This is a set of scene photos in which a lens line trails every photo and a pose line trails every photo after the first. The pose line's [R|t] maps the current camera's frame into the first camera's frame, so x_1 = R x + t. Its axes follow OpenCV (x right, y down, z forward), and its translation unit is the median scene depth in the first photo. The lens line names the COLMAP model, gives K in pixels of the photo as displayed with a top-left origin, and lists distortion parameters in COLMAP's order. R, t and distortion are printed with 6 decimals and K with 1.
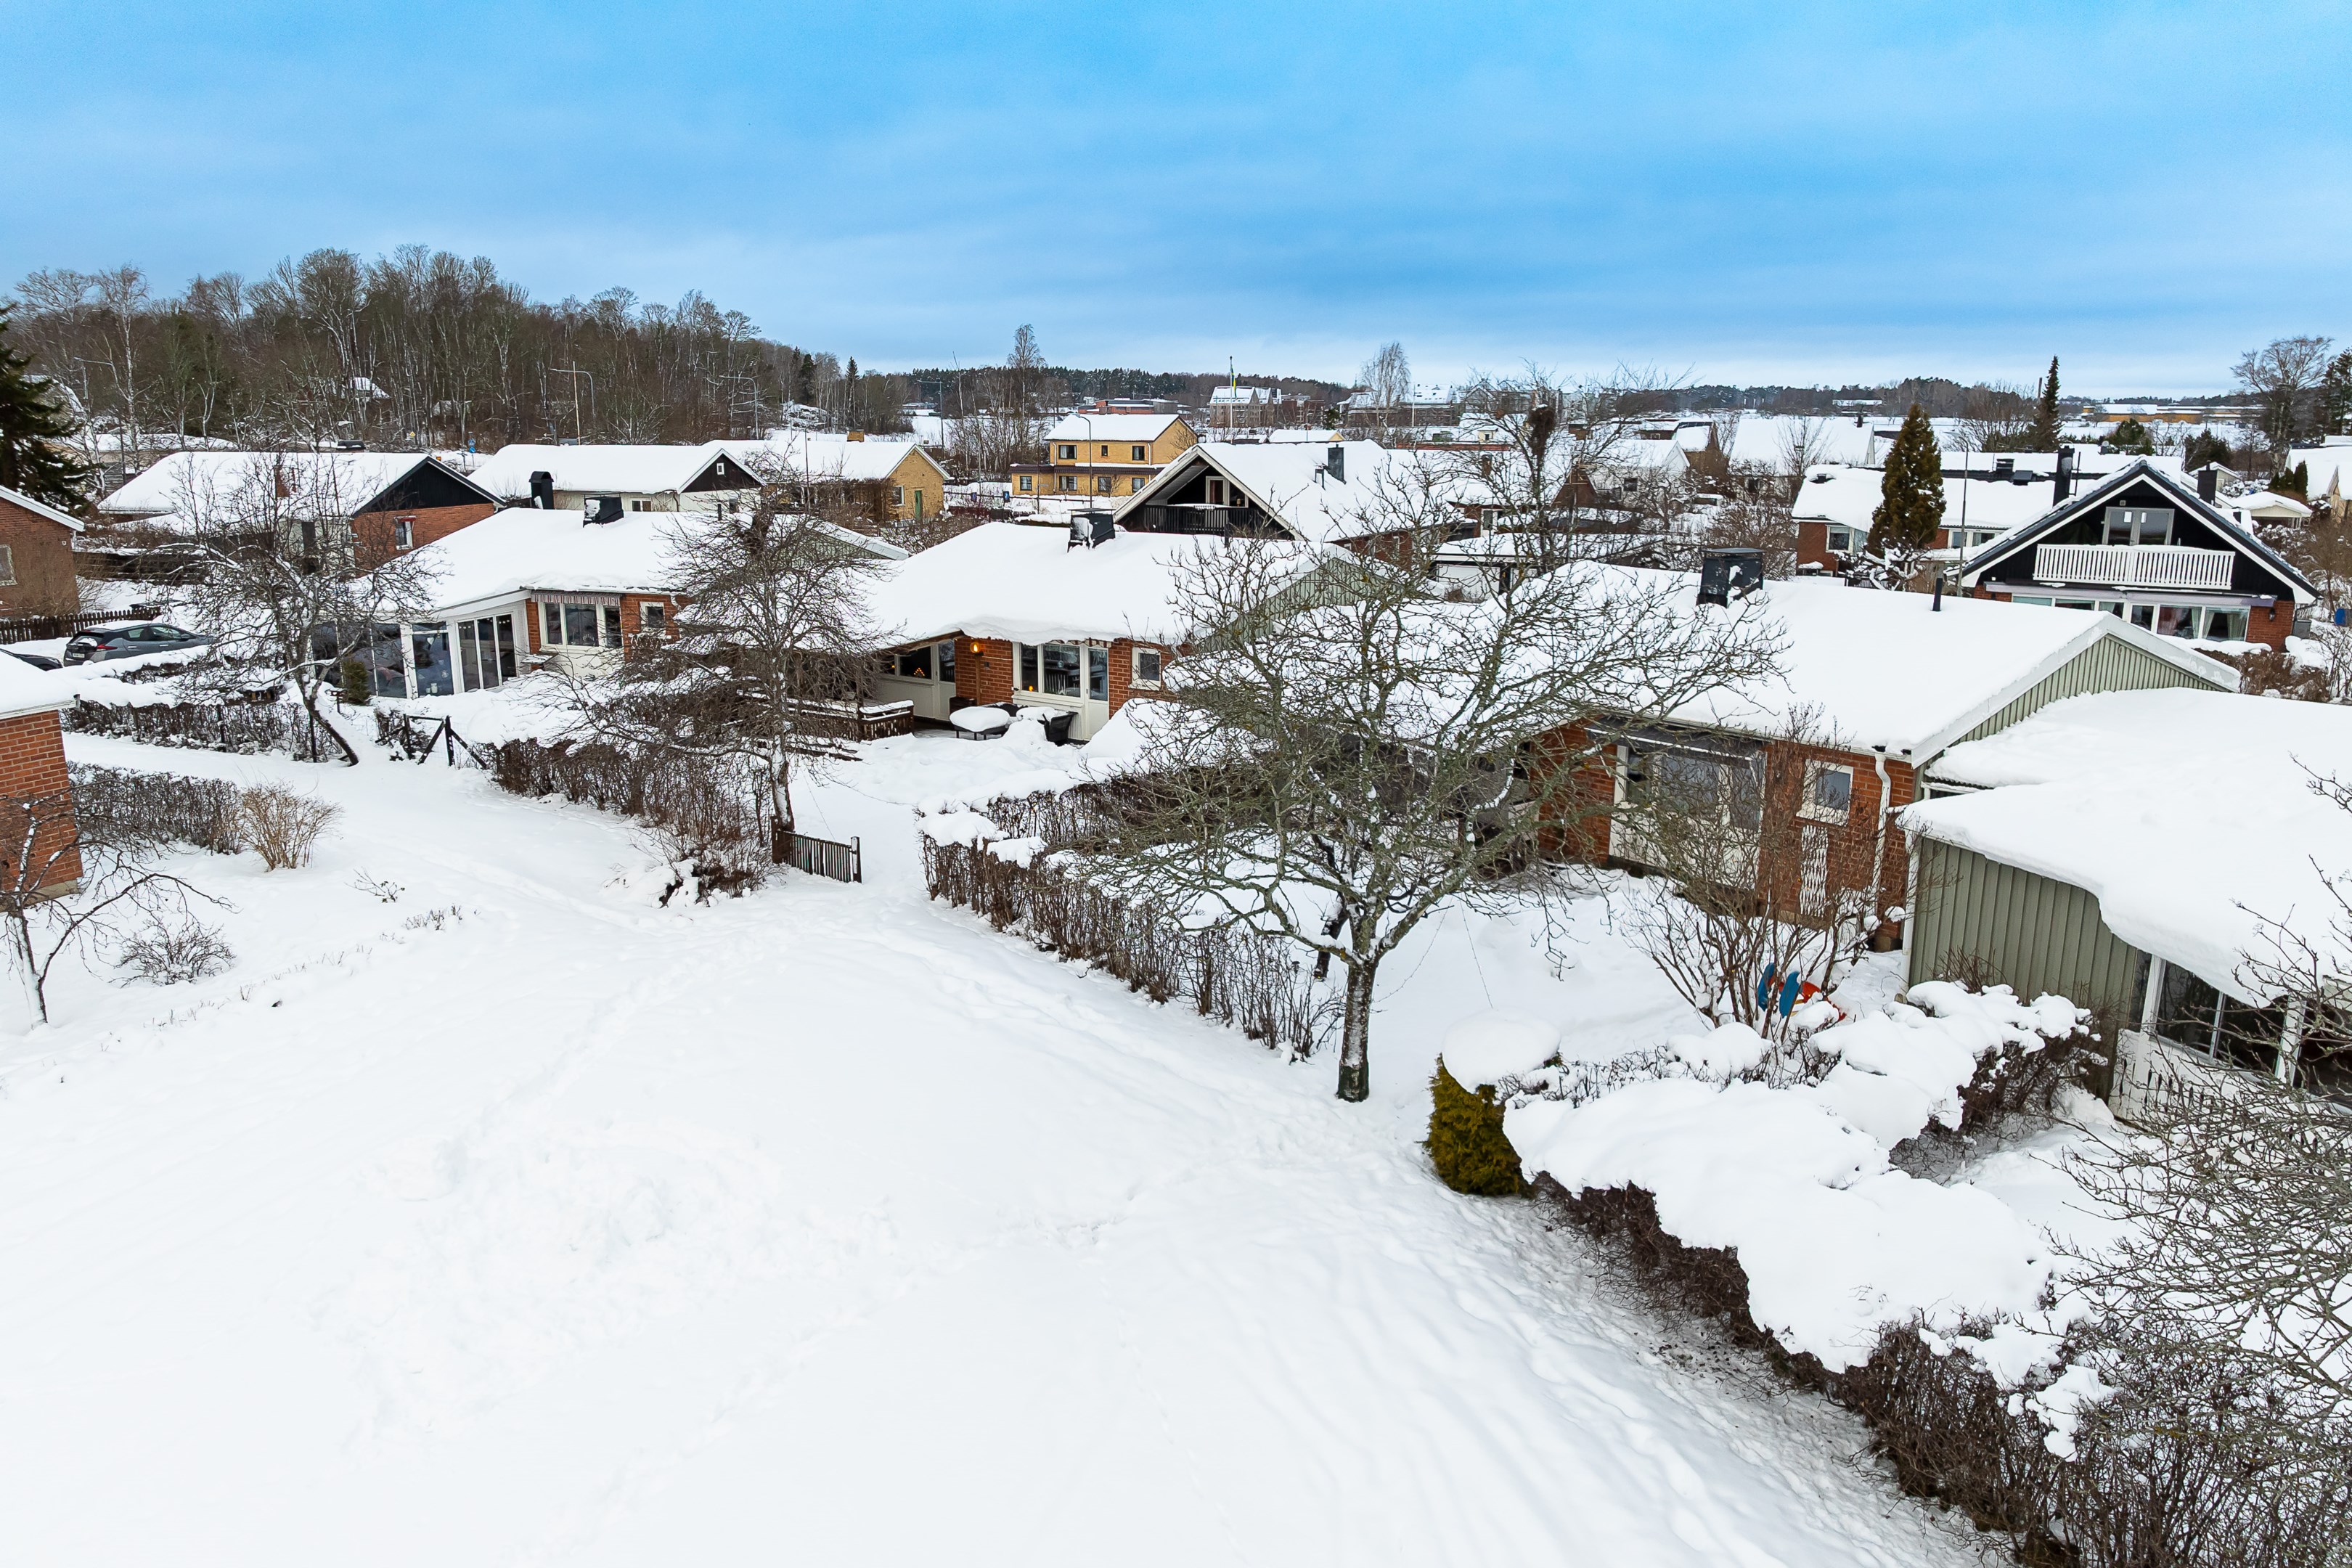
lens RADIAL K [[1653.7, 0, 1167.8], [0, 1653.7, 771.8], [0, 0, 1]] dist [-0.031887, -0.000066]
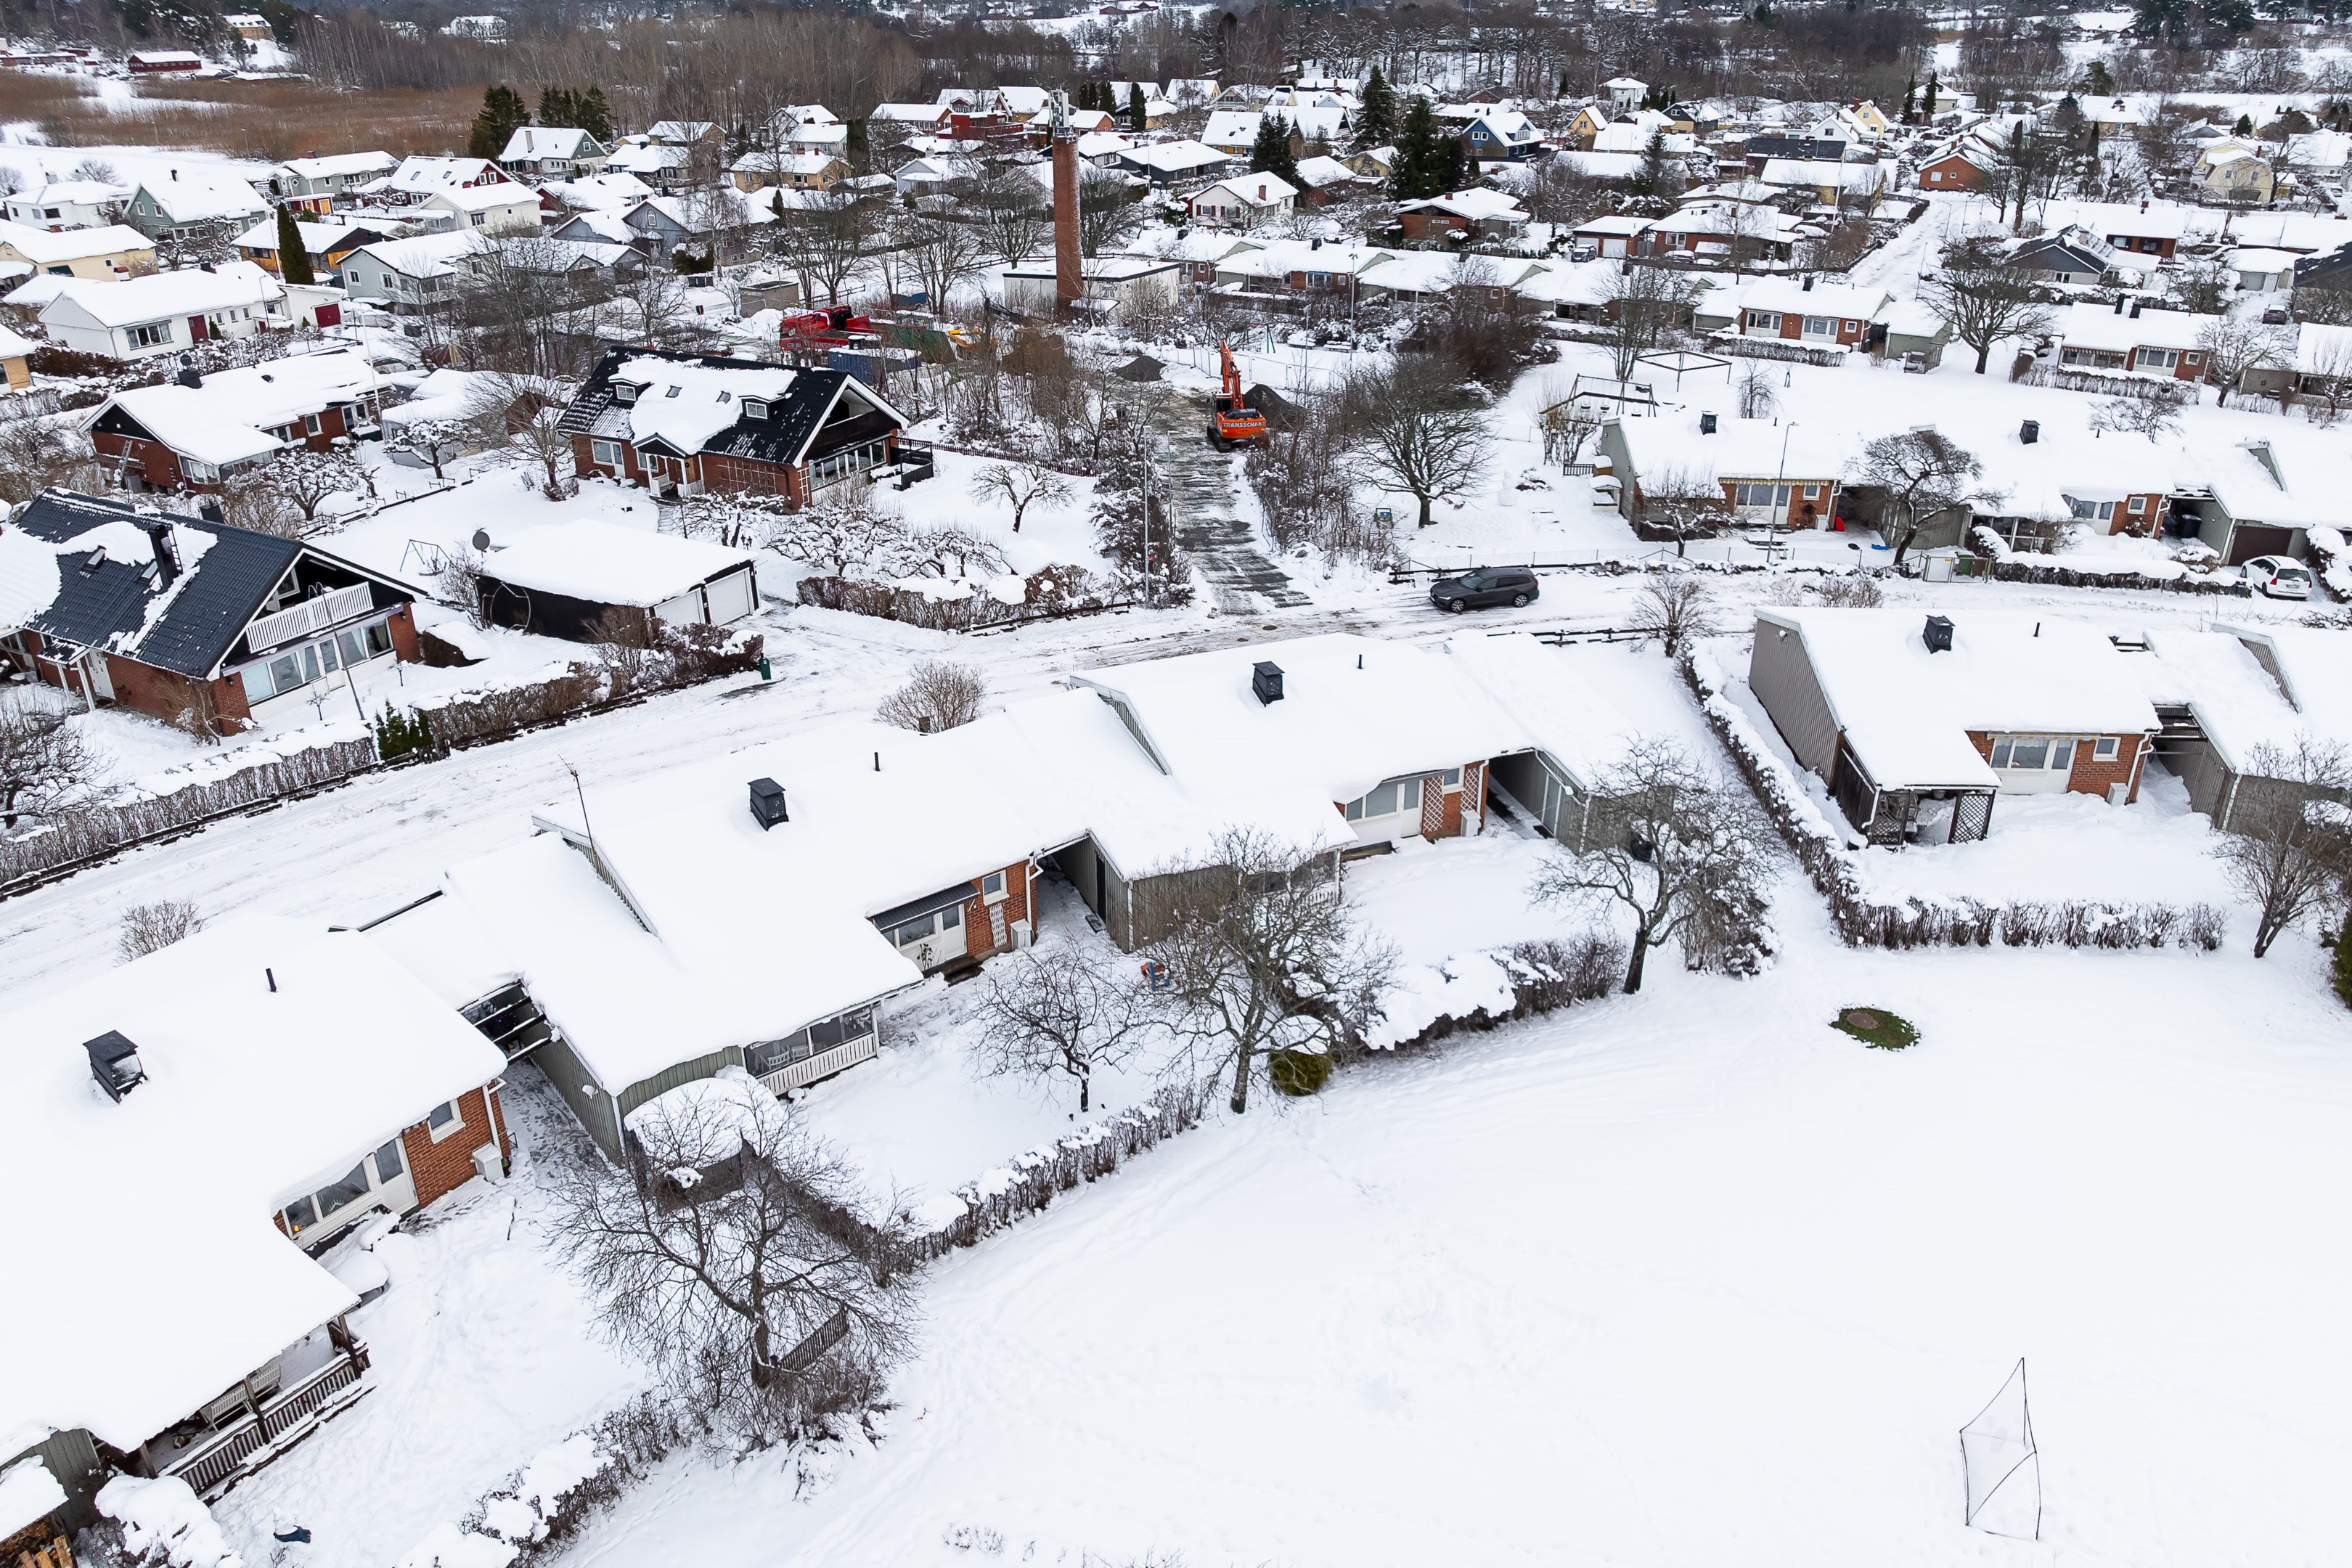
lens RADIAL K [[1665.7, 0, 1175.3], [0, 1665.7, 744.7], [0, 0, 1]] dist [-0.046654, 0.009506]
pose [[-0.027864, -0.421479, 0.906410, -0.820172], [0.218167, 0.882338, 0.416993, -0.570699], [-0.975514, 0.209368, 0.067368, 0.407128]]
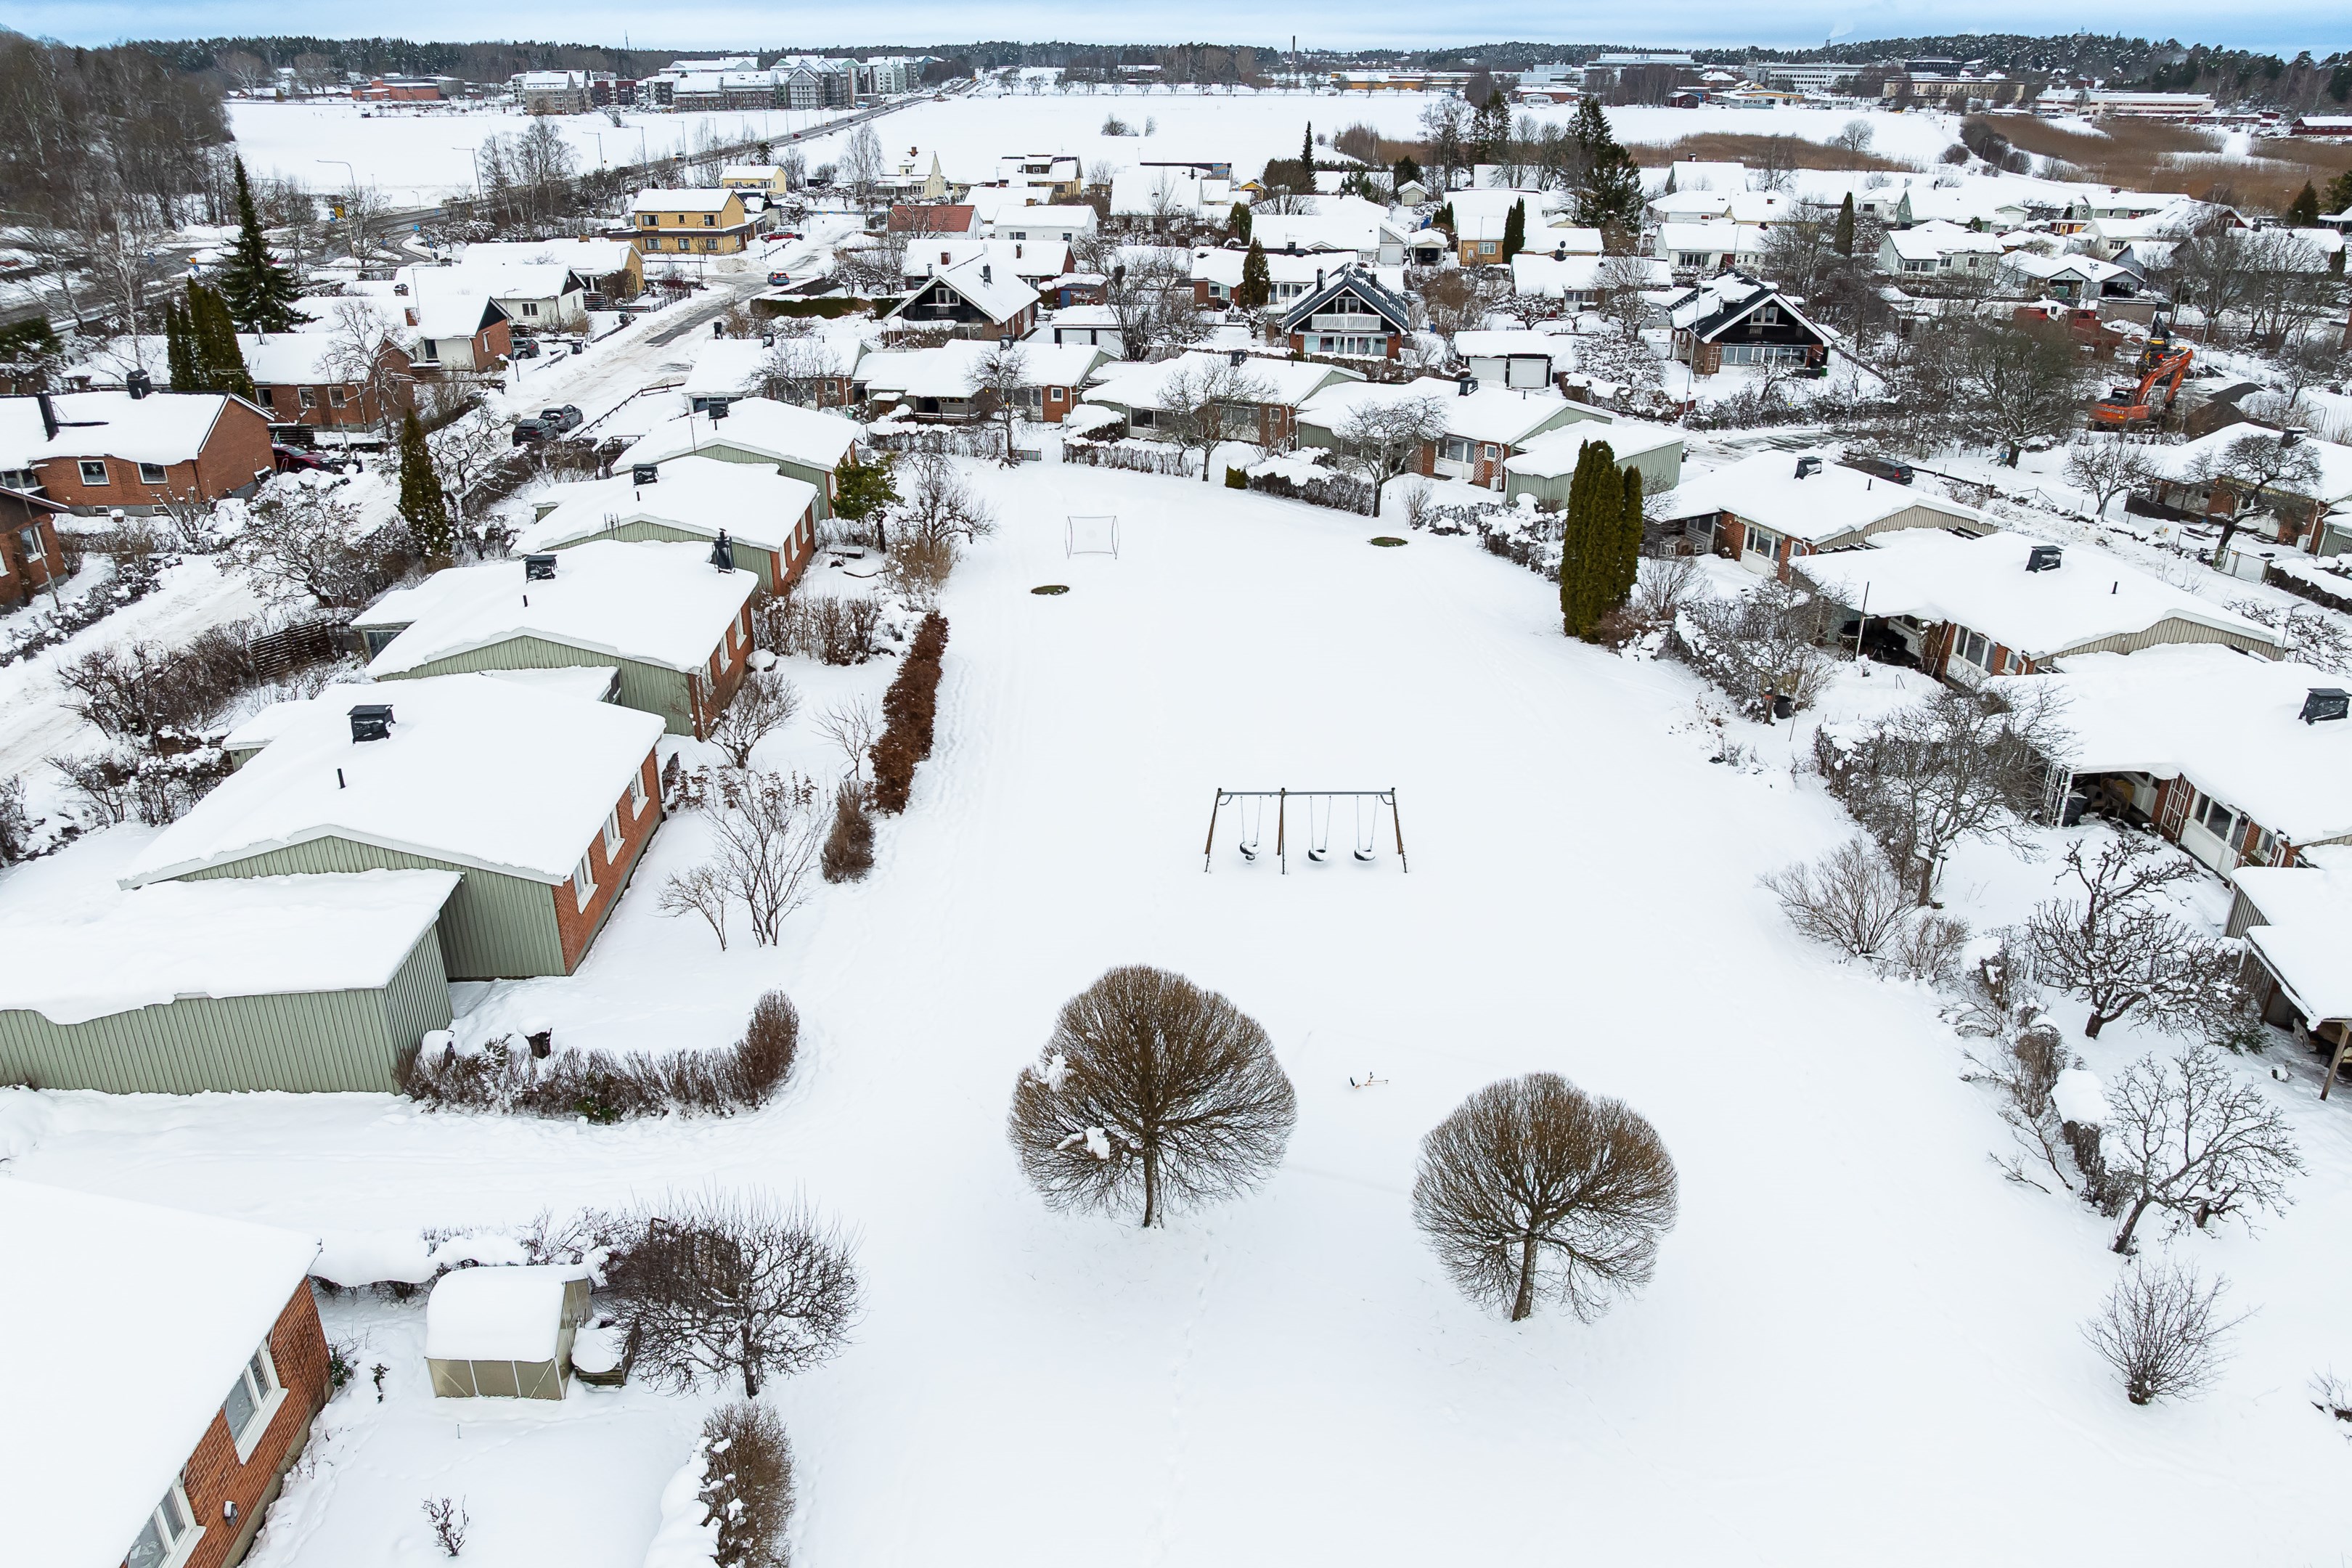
lens RADIAL K [[1653.7, 0, 1167.8], [0, 1653.7, 771.8], [0, 0, 1]] dist [-0.031887, -0.000066]
pose [[0.917345, -0.160115, 0.364474, -0.992856], [0.087638, 0.974313, 0.207445, 0.000963], [-0.388326, -0.158356, 0.907814, -1.857299]]
